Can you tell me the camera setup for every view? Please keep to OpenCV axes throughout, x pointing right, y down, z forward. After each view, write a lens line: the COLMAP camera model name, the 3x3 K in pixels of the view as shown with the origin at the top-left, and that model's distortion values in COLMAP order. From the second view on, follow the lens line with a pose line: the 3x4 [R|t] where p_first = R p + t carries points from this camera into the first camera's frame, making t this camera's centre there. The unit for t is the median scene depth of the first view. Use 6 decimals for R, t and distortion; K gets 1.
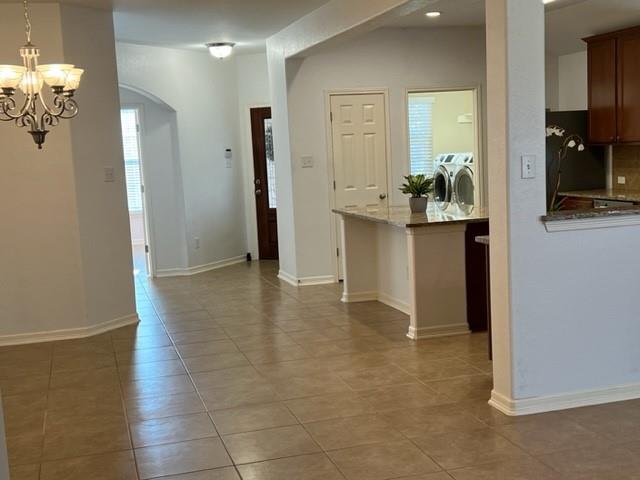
lens RADIAL K [[848.9, 0, 319.7], [0, 848.9, 241.3], [0, 0, 1]] dist [0.026796, 0.000000]
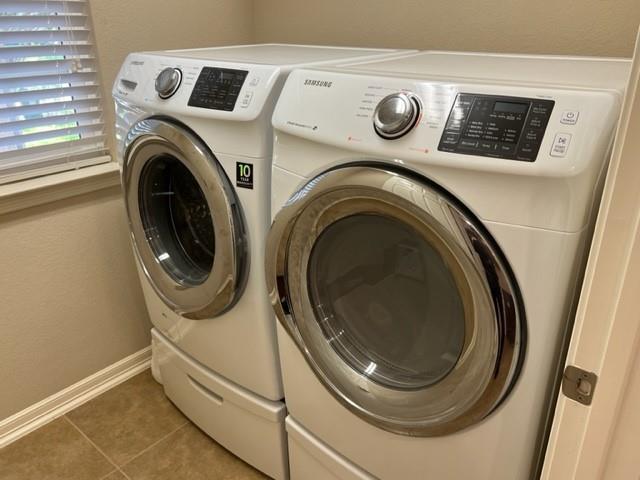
lens RADIAL K [[519.8, 0, 320.3], [0, 519.8, 240.0], [0, 0, 1]] dist [0.000376, -0.000052]
pose [[0.838907, -0.172811, 0.516112, 0.123384], [0.024501, 0.959285, 0.281375, -0.113238], [-0.543723, -0.223403, 0.808985, 1.035140]]
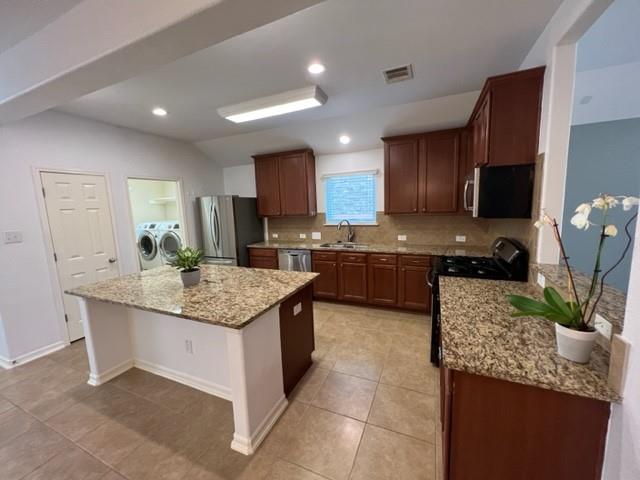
lens RADIAL K [[257.3, 0, 320.3], [0, 257.3, 239.8], [0, 0, 1]] dist [0.000644, 0.000220]
pose [[0.642083, -0.077117, 0.762747, -0.013969], [0.090518, 0.995594, 0.024460, -0.065808], [-0.761273, 0.053337, 0.646234, 0.541238]]
